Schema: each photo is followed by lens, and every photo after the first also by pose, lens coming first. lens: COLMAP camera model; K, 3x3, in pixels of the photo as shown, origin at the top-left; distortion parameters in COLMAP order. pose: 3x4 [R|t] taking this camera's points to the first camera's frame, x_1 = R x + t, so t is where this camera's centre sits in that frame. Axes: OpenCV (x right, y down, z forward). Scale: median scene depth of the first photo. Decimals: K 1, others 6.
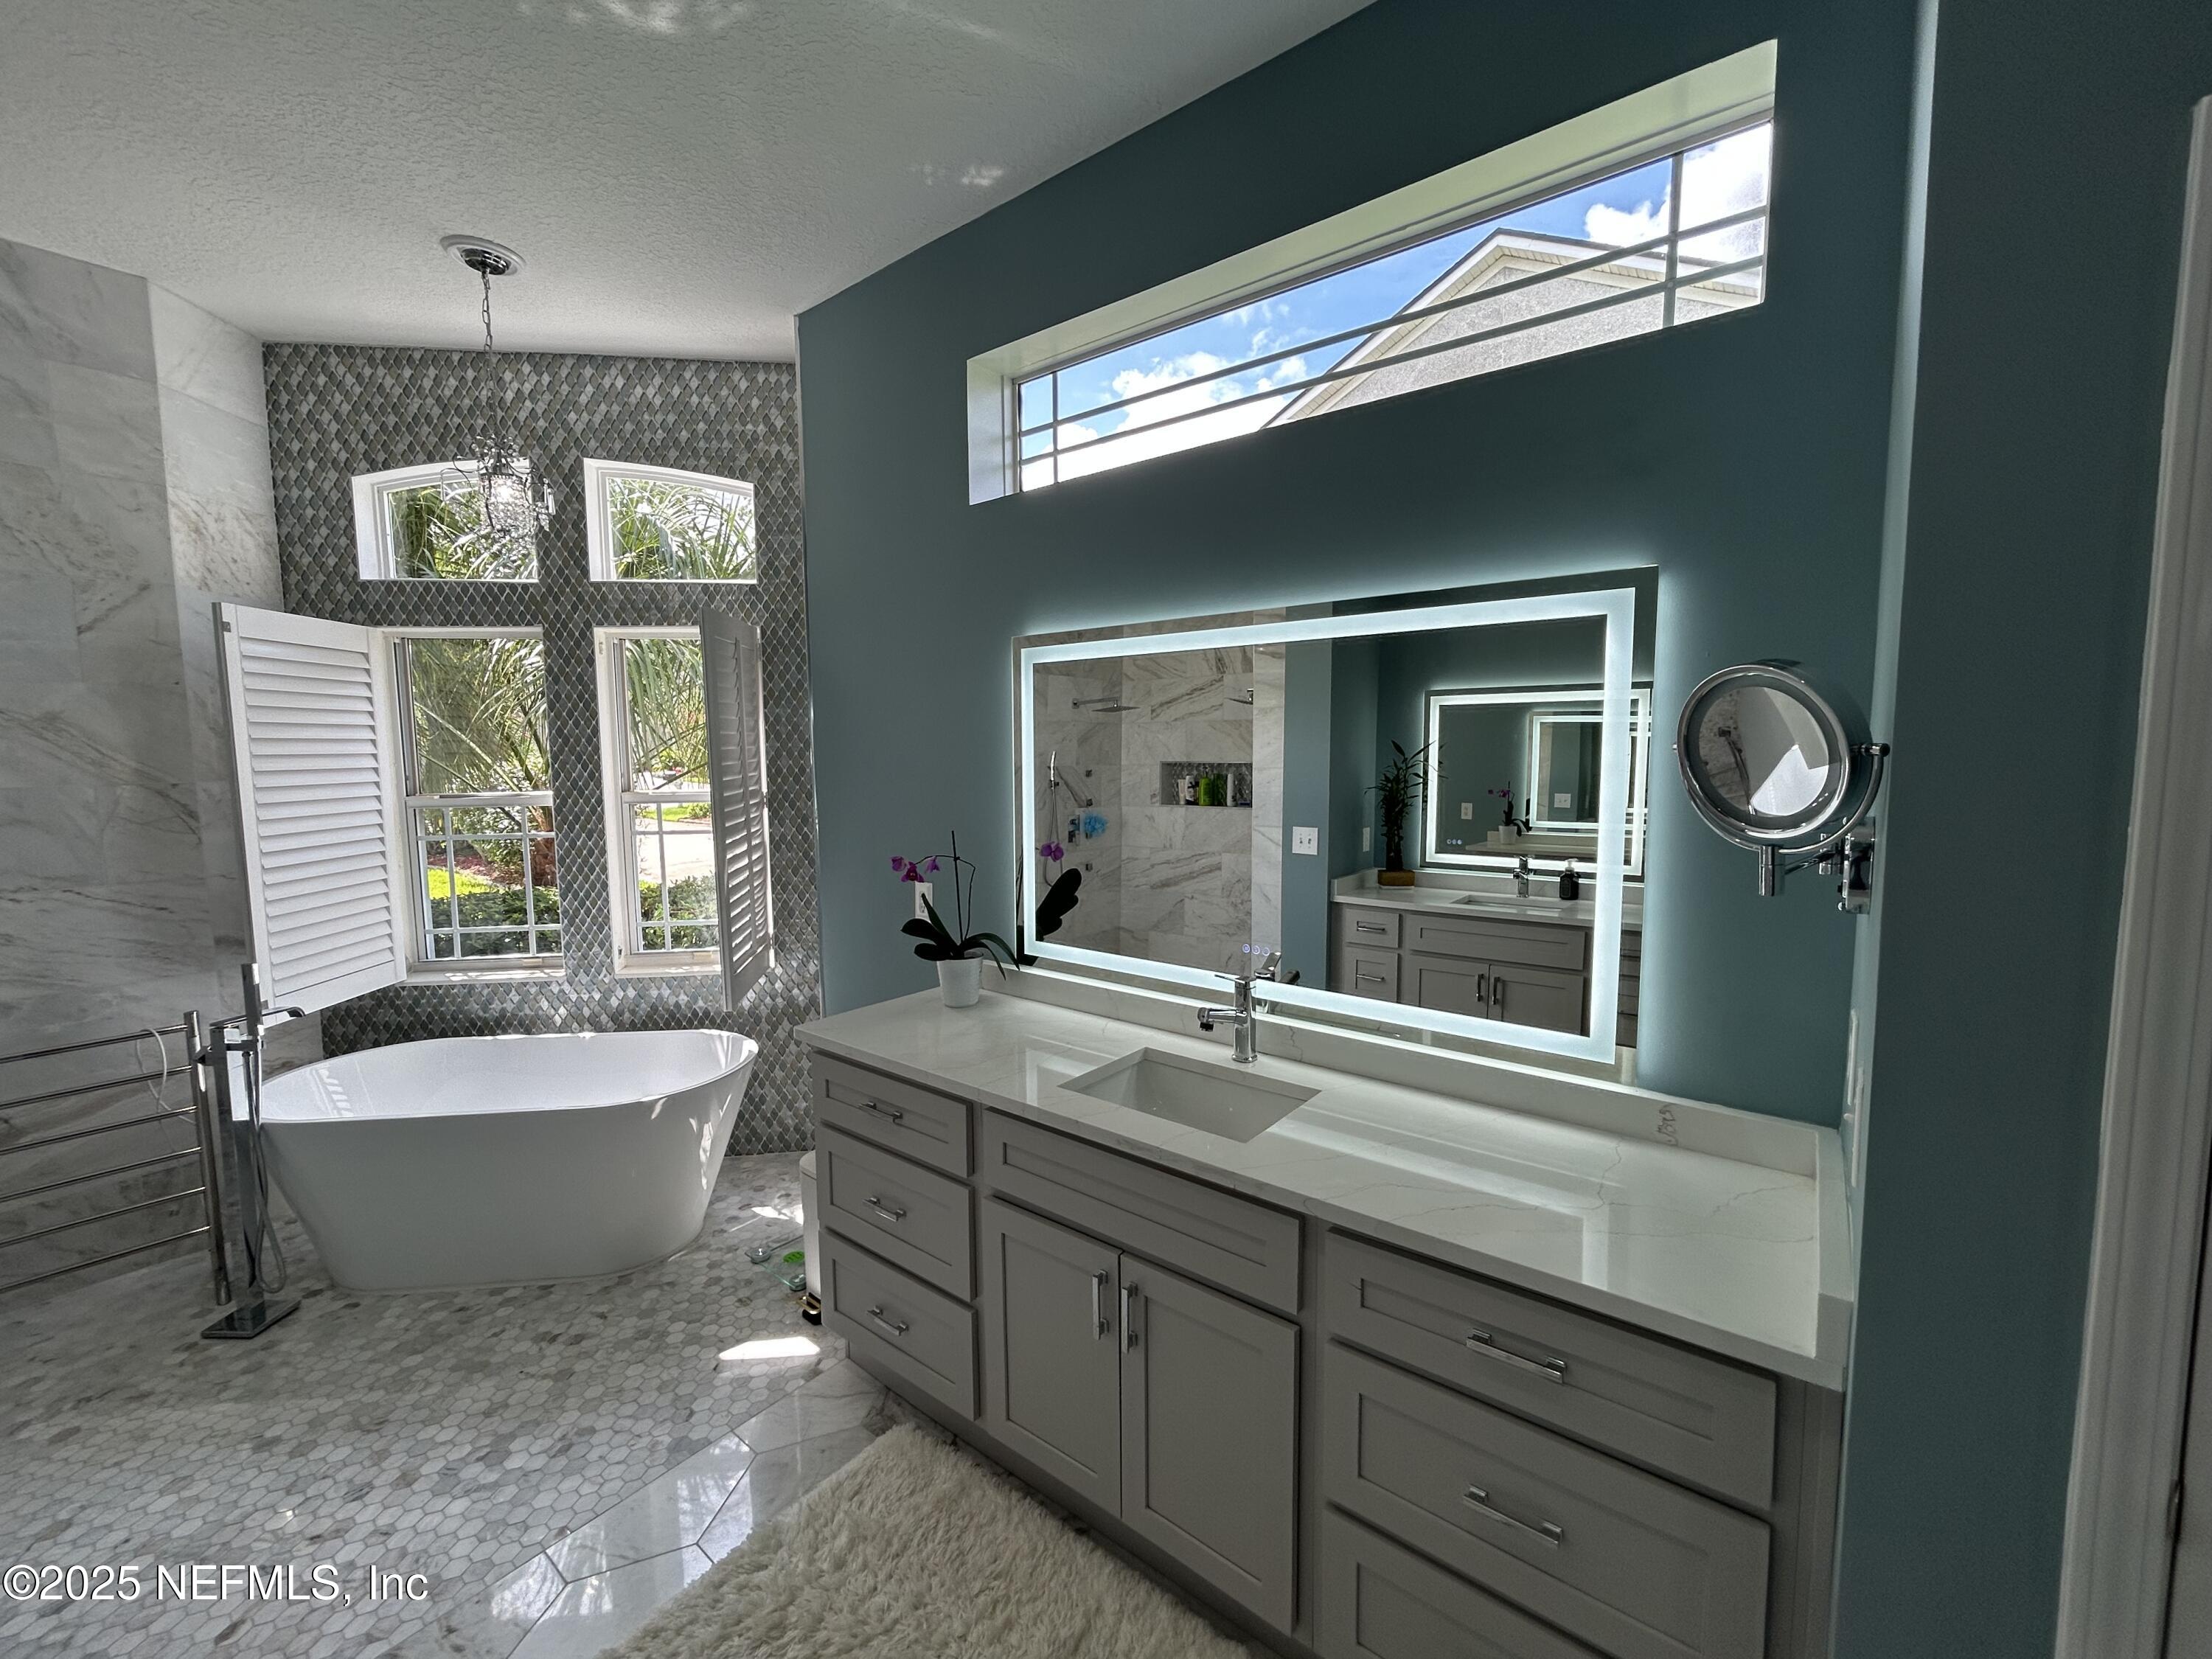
lens RADIAL K [[891.8, 0, 1101.0], [0, 891.8, 829.0], [0, 0, 1]] dist [-0.002409, 0.002030]
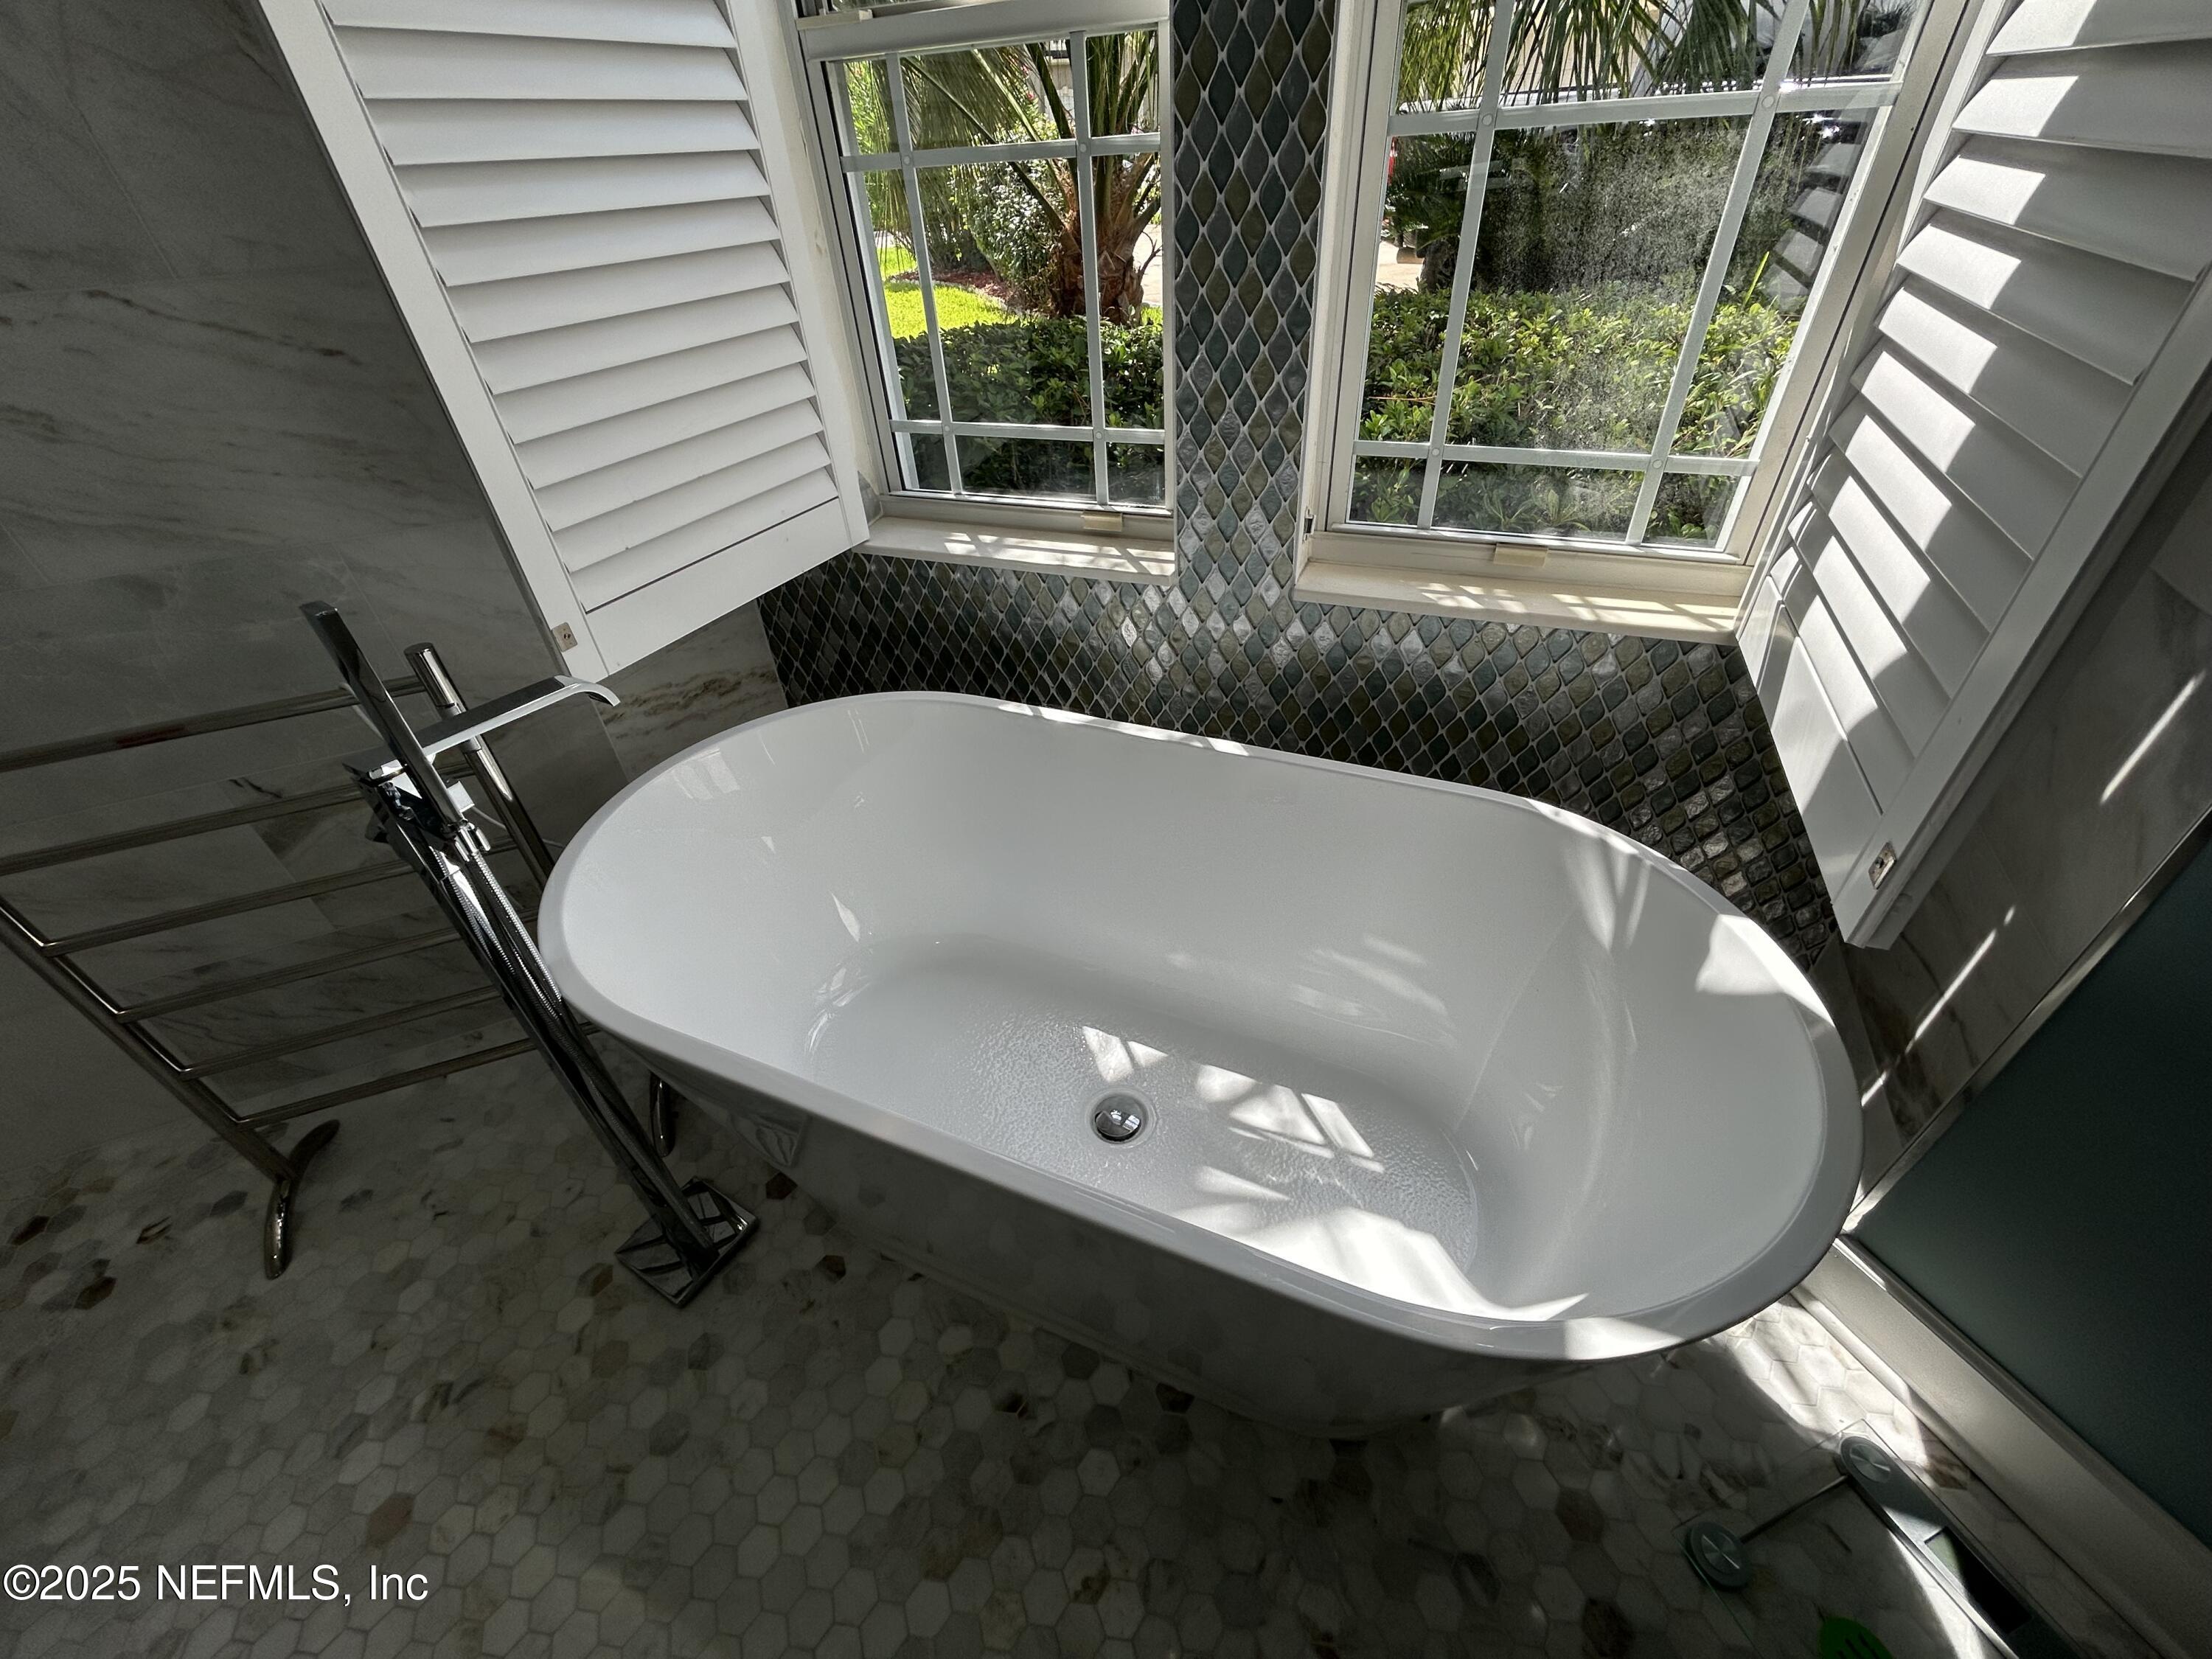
lens RADIAL K [[891.8, 0, 1109.1], [0, 891.8, 825.1], [0, 0, 1]] dist [-0.002409, 0.002030]
pose [[0.877980, 0.261772, -0.400782, -0.439570], [-0.000927, 0.838164, 0.545418, 0.040164], [0.478696, -0.478494, 0.736134, 0.638540]]
